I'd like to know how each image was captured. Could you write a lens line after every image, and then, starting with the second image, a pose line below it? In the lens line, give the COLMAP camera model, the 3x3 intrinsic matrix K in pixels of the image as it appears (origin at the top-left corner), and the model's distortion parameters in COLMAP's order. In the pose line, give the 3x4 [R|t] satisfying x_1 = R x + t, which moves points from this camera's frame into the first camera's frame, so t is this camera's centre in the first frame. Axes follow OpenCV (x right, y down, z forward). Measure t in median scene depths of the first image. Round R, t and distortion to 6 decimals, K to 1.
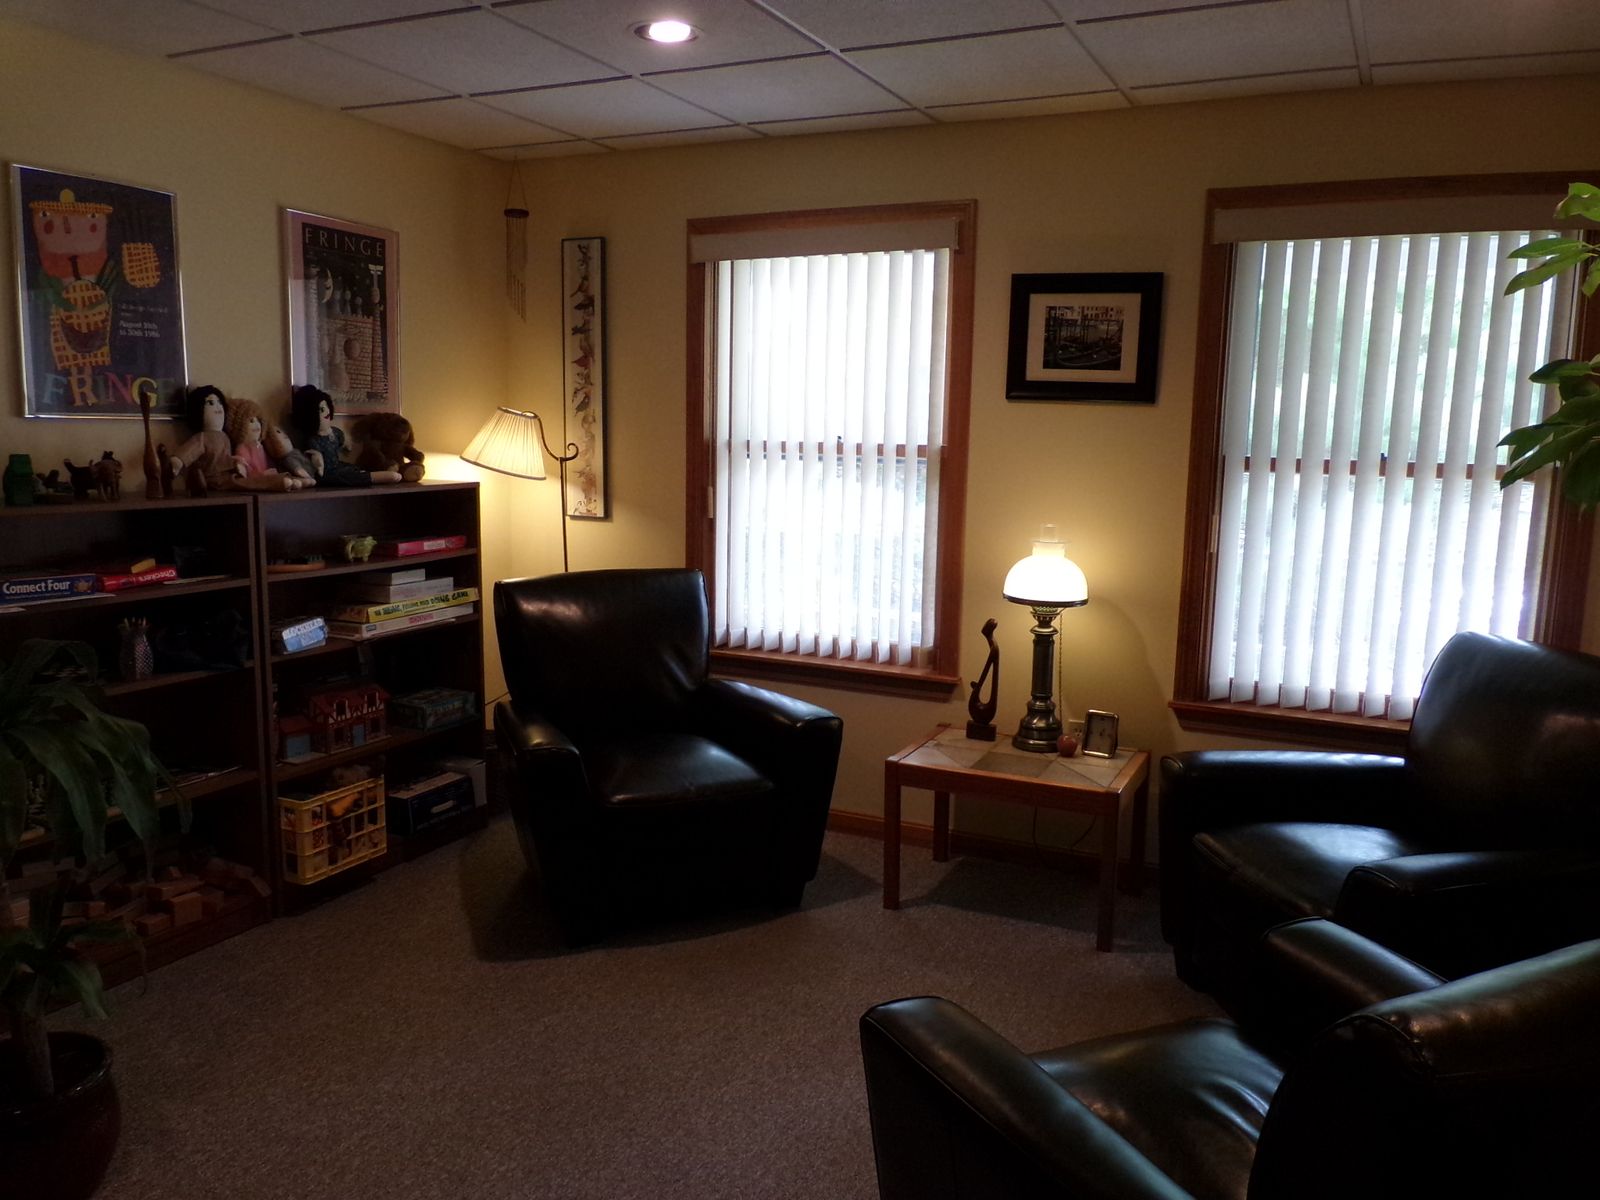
lens RADIAL K [[1228.2, 0, 823.4], [0, 1228.2, 625.4], [0, 0, 1]] dist [-0.093022, 0.212122]
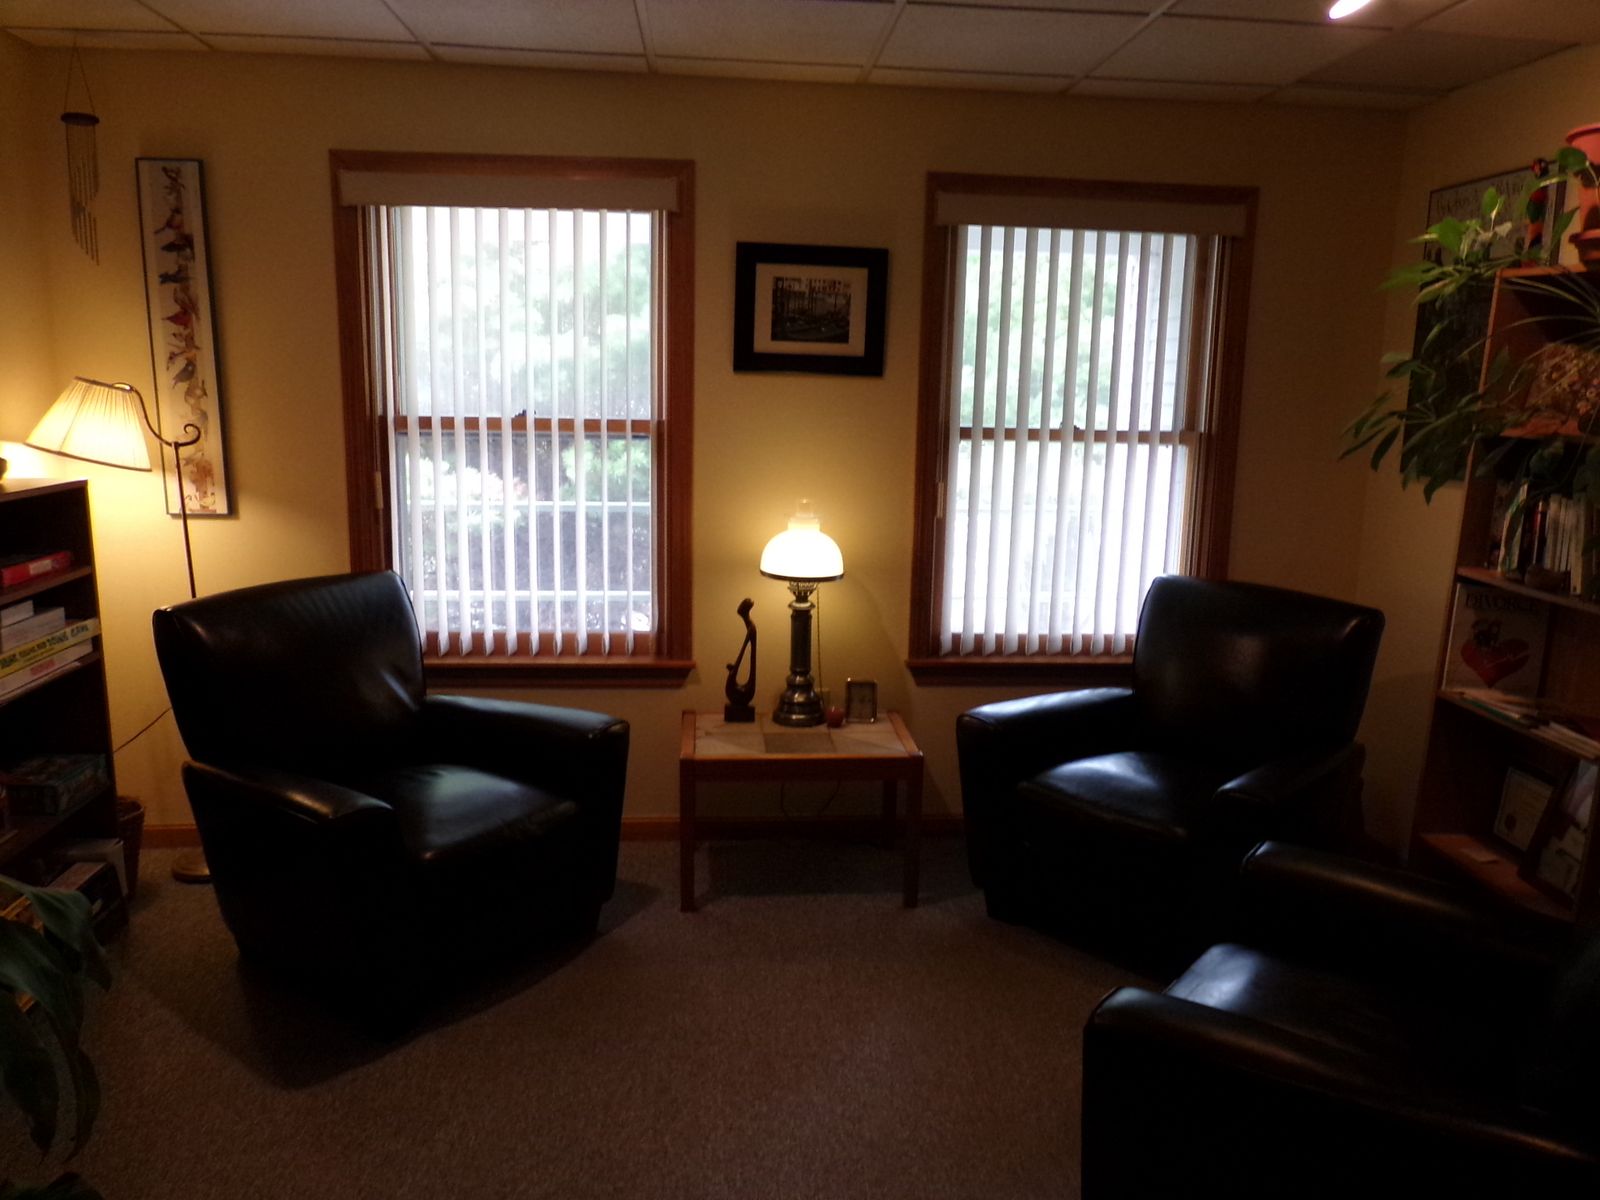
lens RADIAL K [[1204.4, 0, 809.3], [0, 1204.4, 624.9], [0, 0, 1]] dist [-0.021367, 0.000242]
pose [[0.854899, -0.099498, 0.509164, -0.312015], [0.082395, 0.995020, 0.056098, -0.033901], [-0.512209, -0.006005, 0.858840, 0.149075]]
